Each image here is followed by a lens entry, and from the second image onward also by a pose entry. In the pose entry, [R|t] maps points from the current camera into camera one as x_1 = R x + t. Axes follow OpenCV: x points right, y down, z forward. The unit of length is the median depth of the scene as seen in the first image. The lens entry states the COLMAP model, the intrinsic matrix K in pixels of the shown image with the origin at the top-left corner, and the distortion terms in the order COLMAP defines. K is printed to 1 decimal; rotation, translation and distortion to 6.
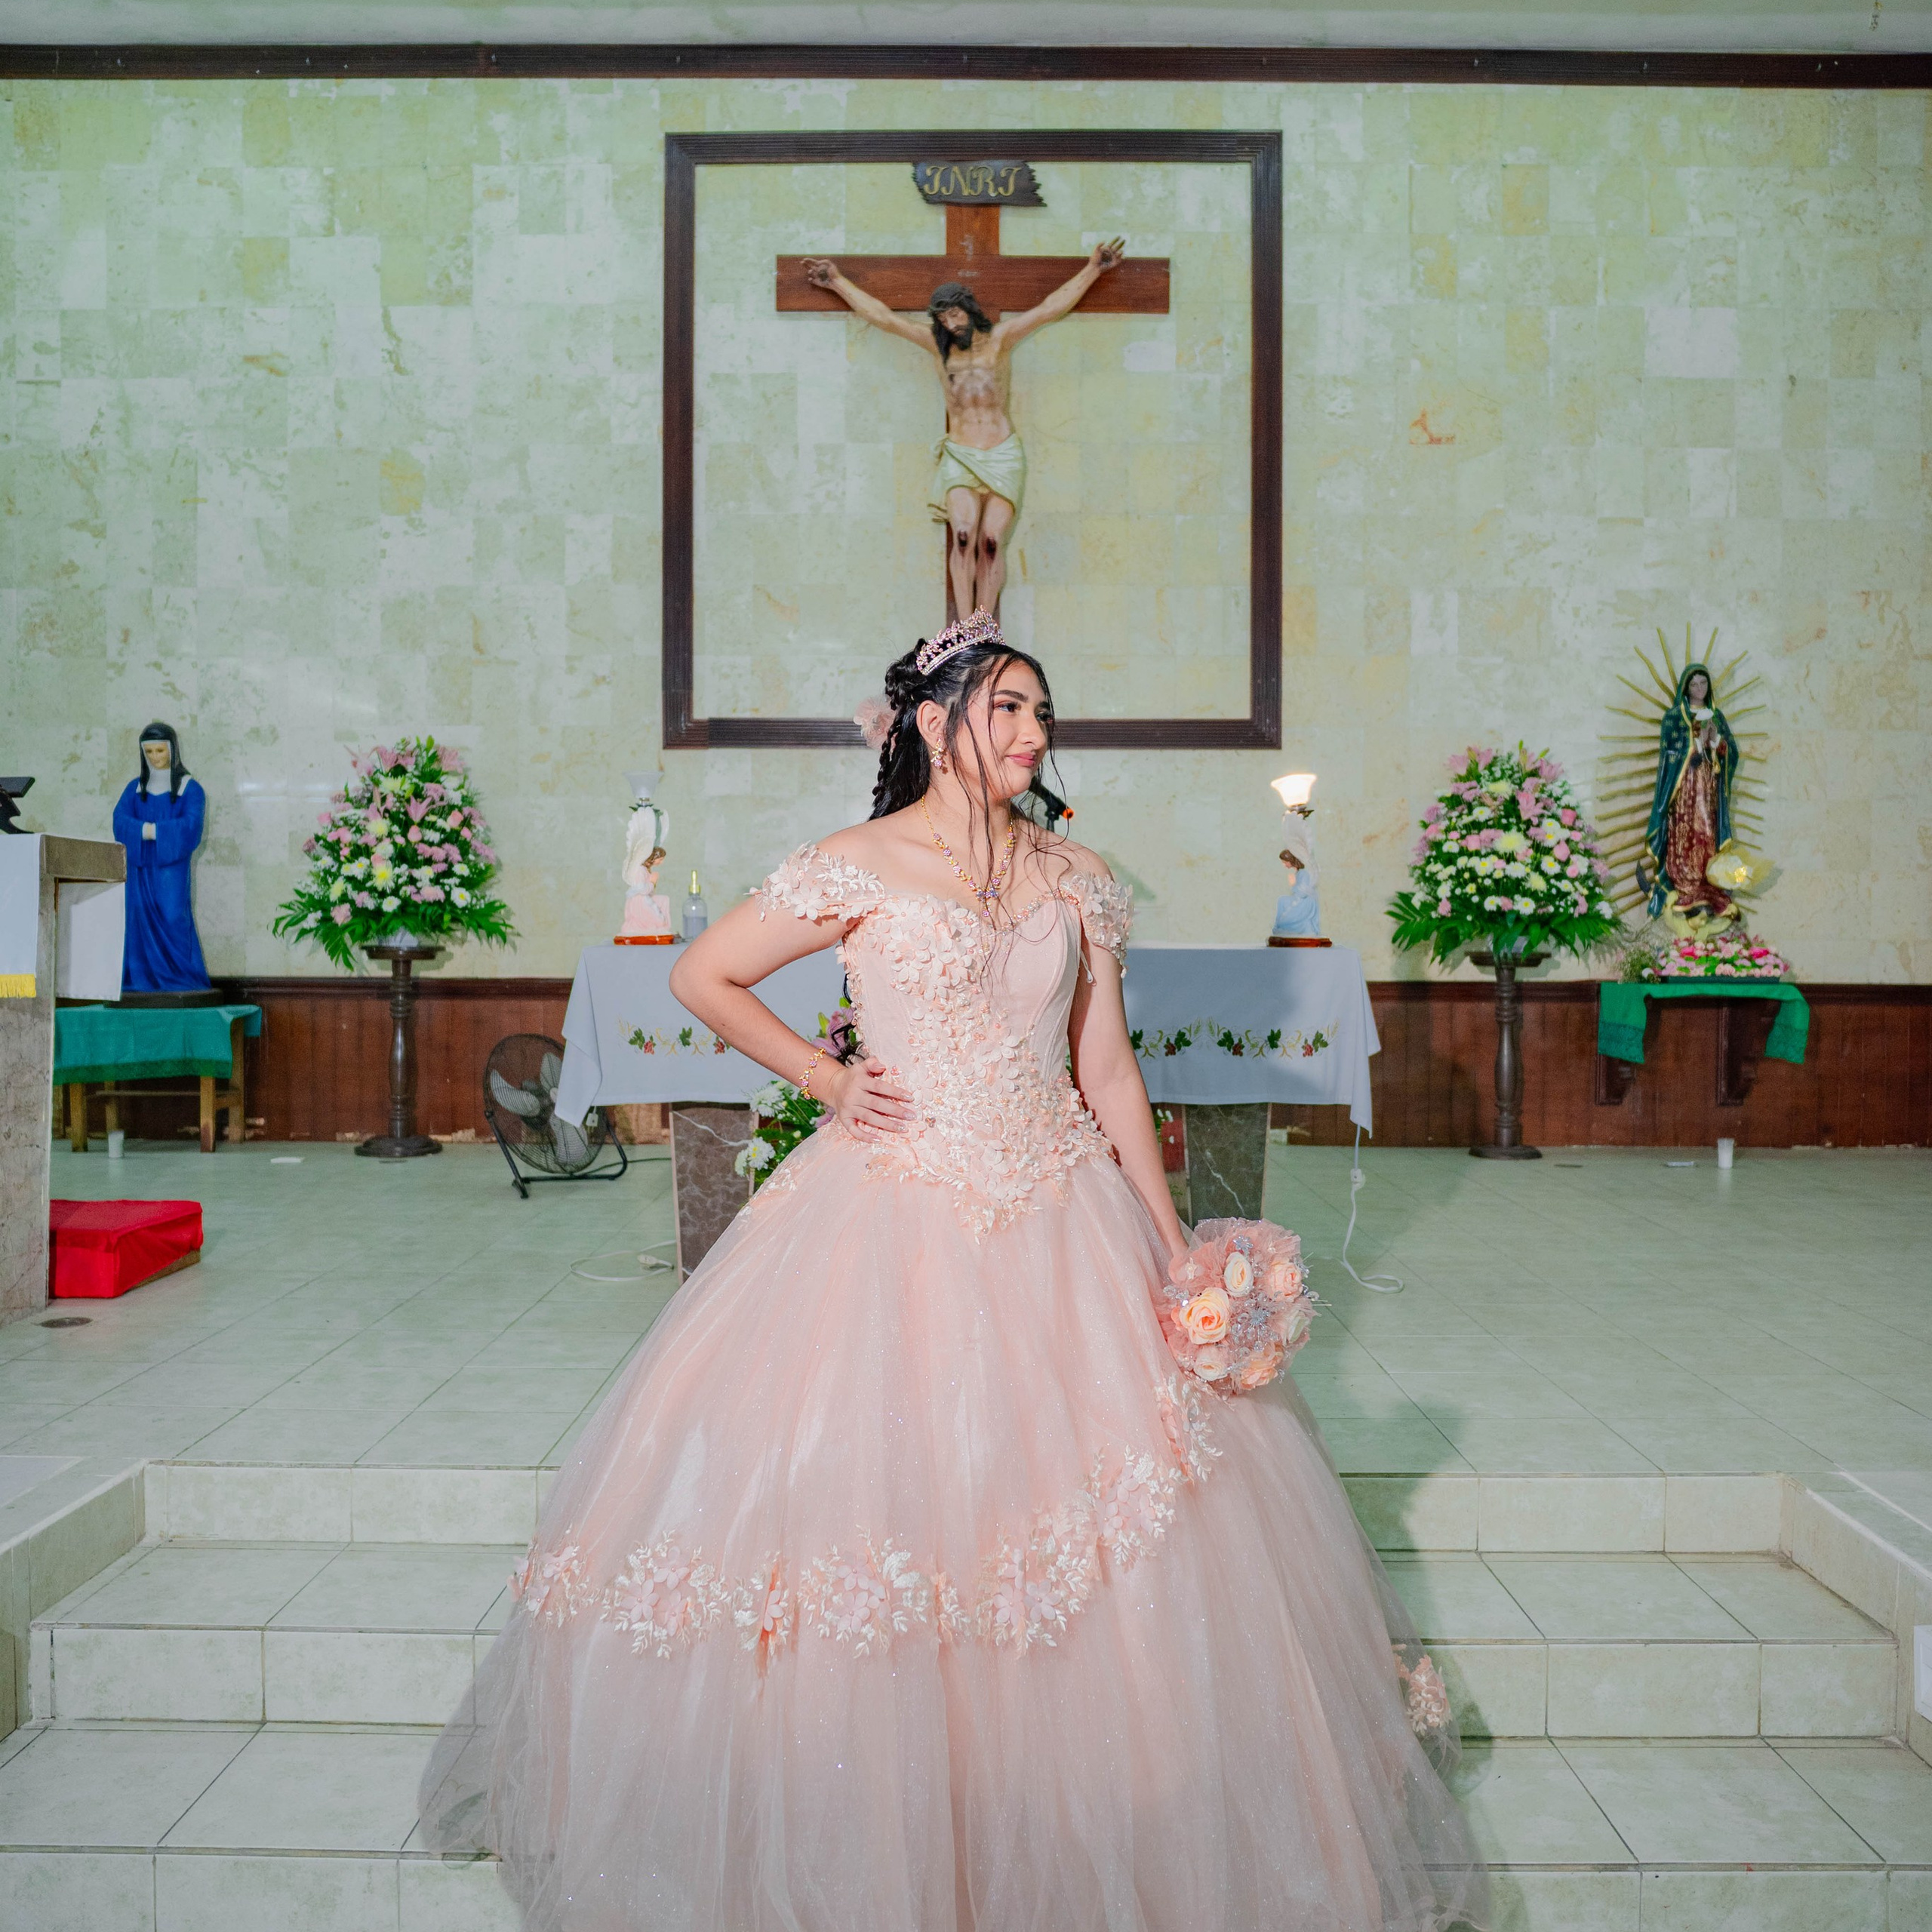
lens RADIAL K [[1737.7, 0, 958.3], [0, 1737.7, 984.0], [0, 0, 1]] dist [-0.064942, 0.049879]
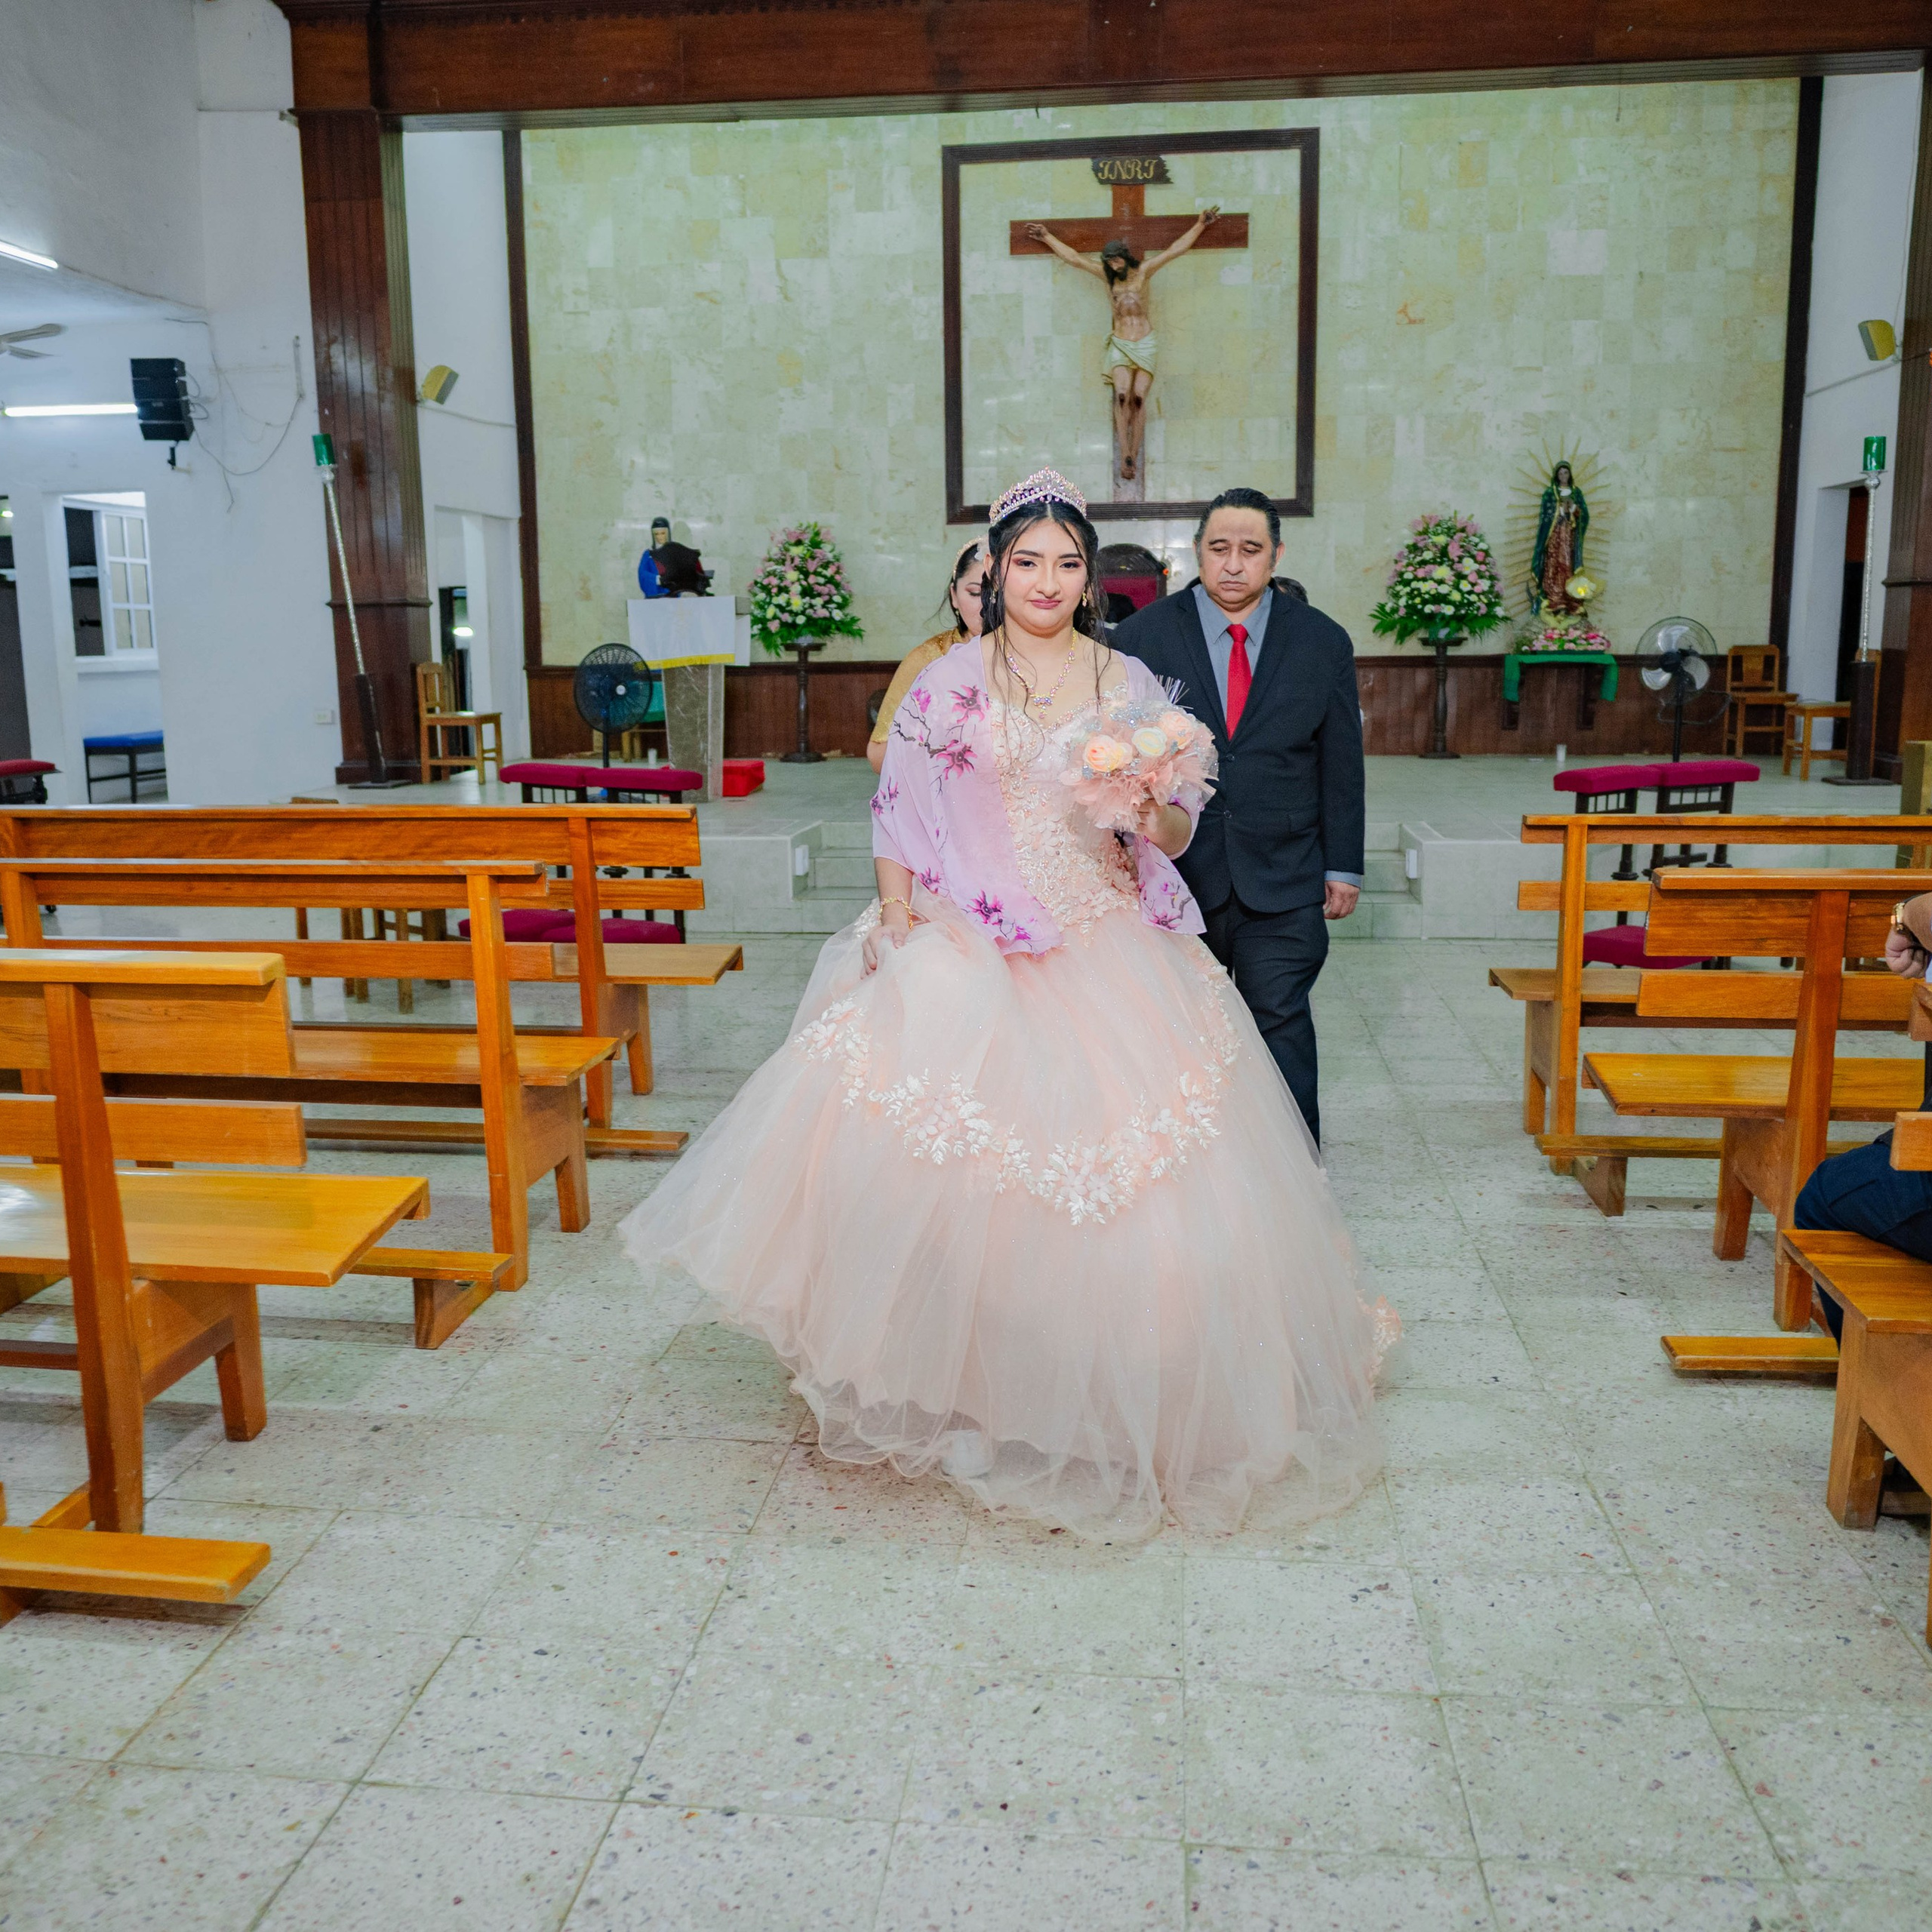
lens RADIAL K [[1785.8, 0, 935.7], [0, 1785.8, 963.8], [0, 0, 1]] dist [-0.060745, 0.042387]
pose [[0.992761, 0.004919, -0.120004, 0.032650], [0.013582, 0.988153, 0.152868, 0.024854], [0.119334, -0.153391, 0.980934, -0.813762]]
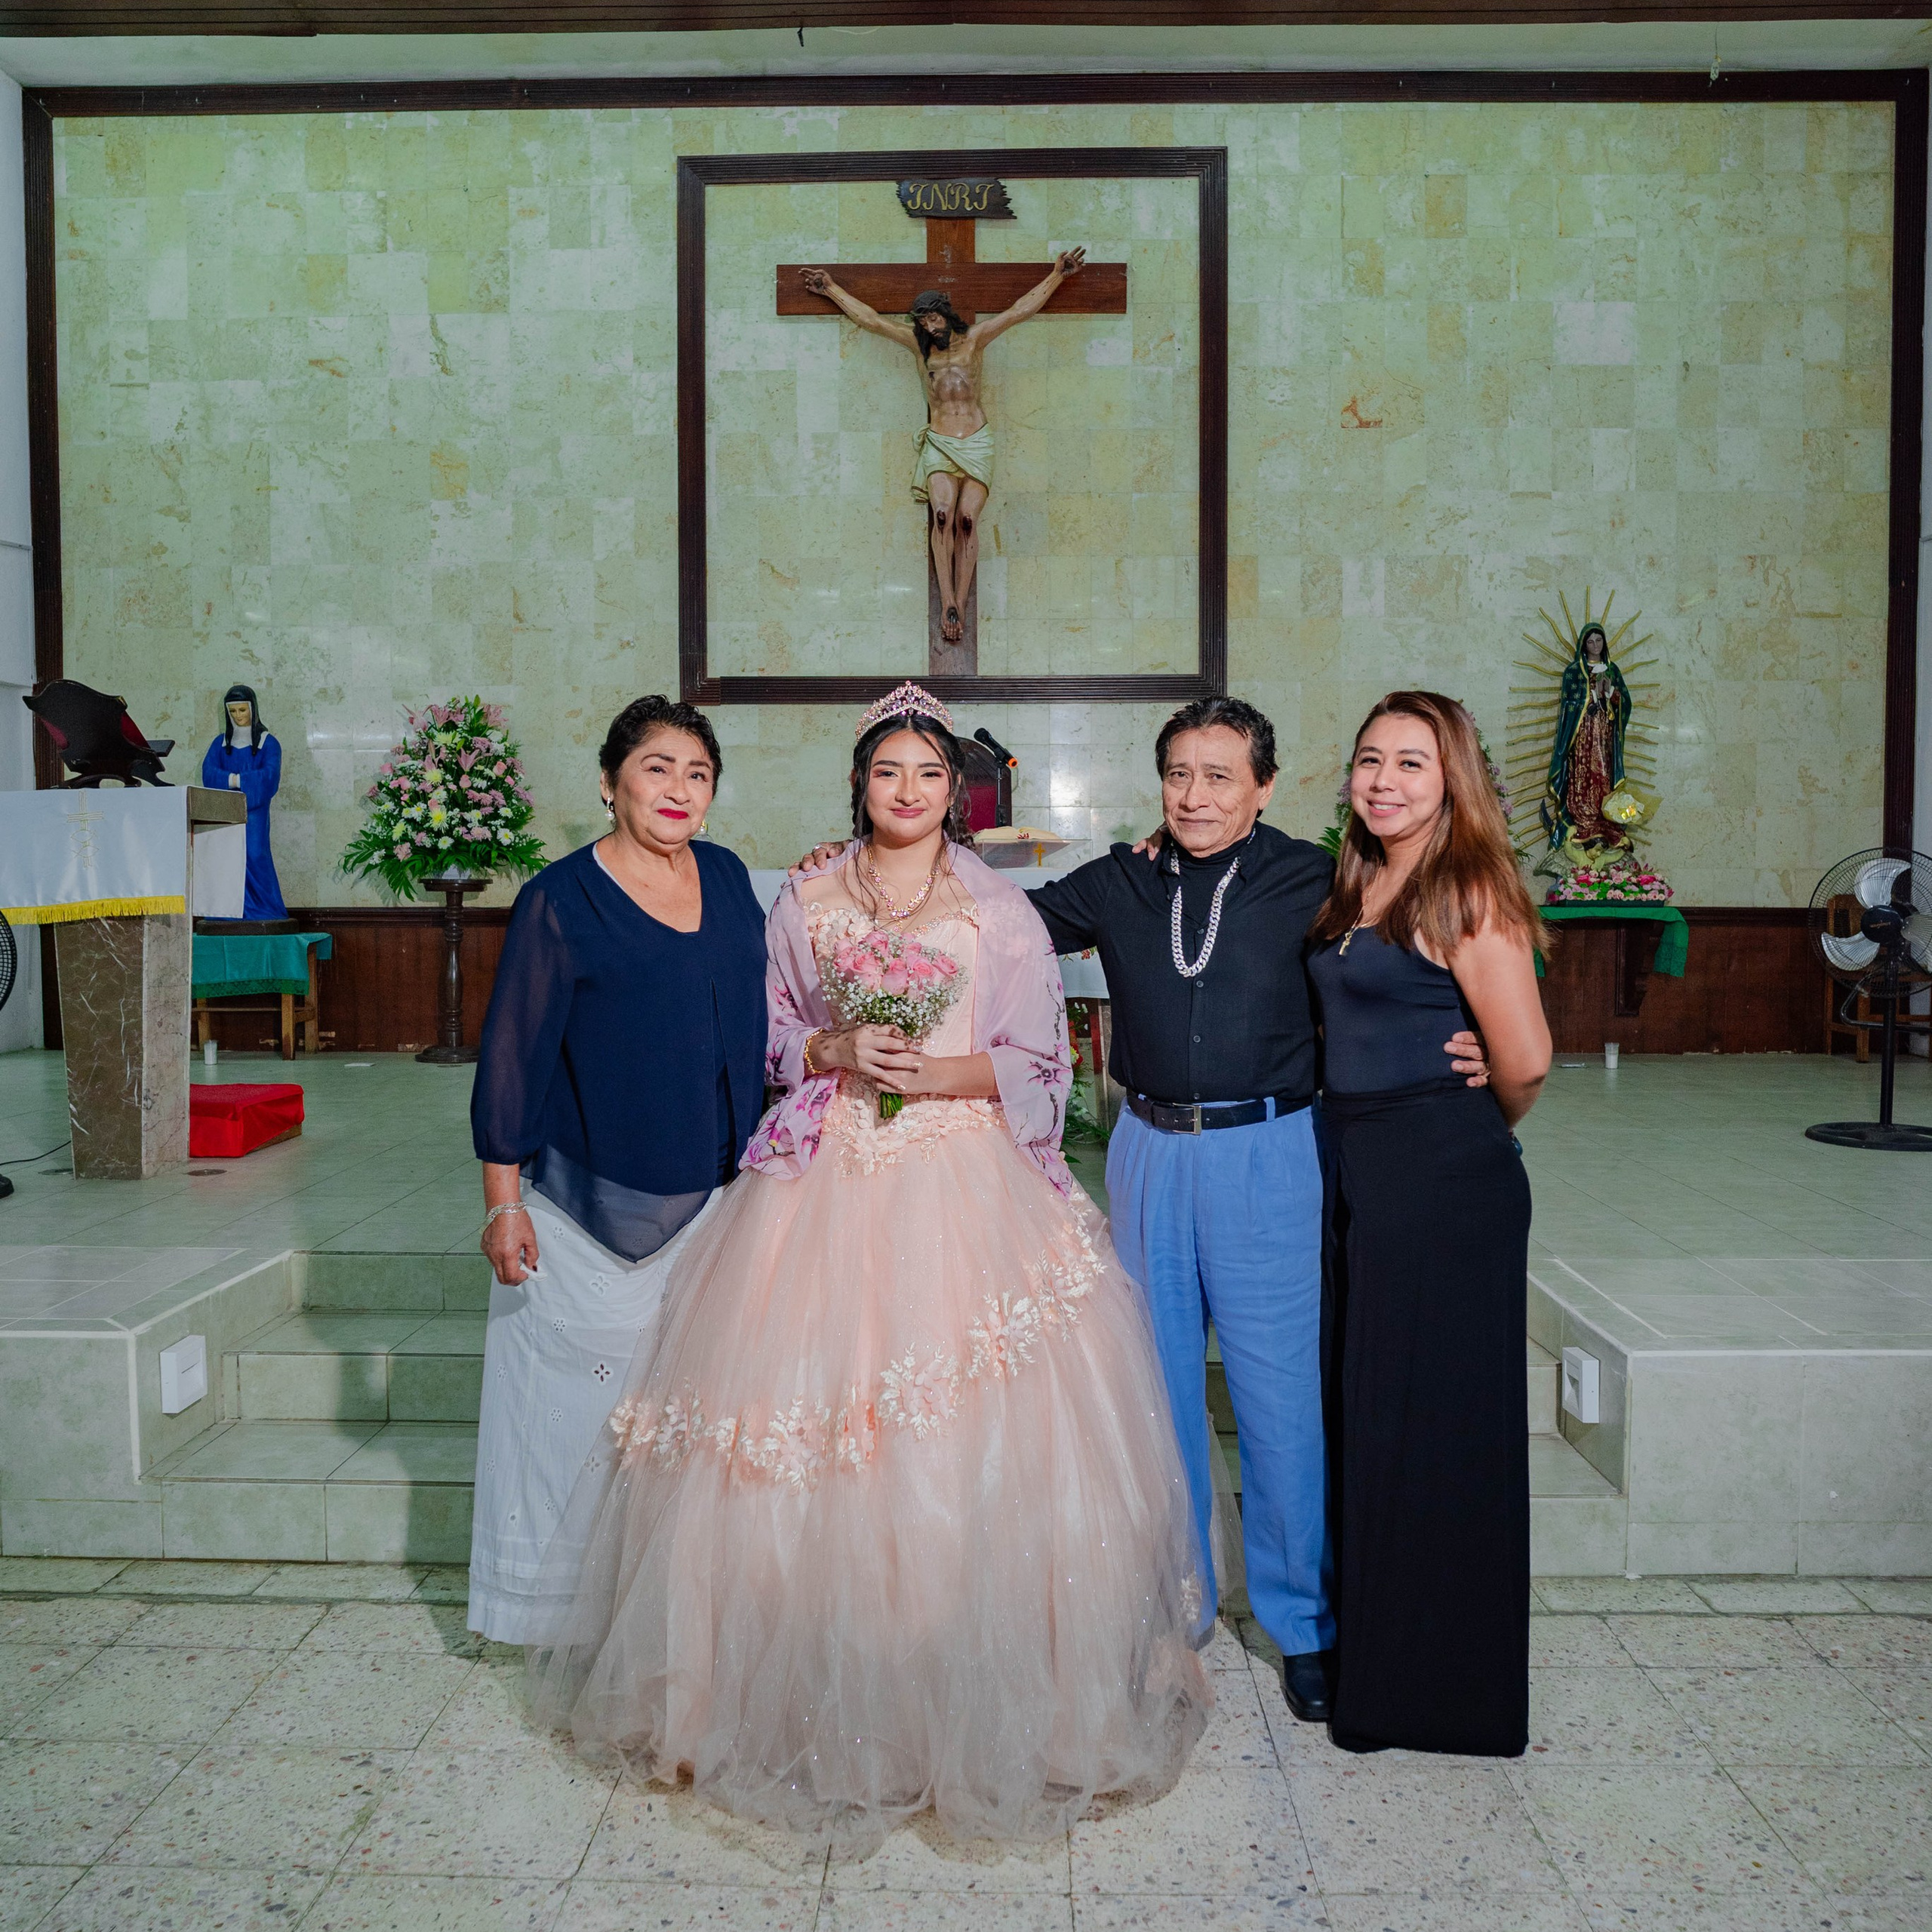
lens RADIAL K [[1743.4, 0, 951.6], [0, 1743.4, 970.7], [0, 0, 1]] dist [-0.061999, 0.044854]
pose [[0.999763, -0.003714, -0.021454, 0.031764], [0.004268, 0.999657, 0.025842, 0.010081], [0.021351, -0.025927, 0.999436, -0.144031]]
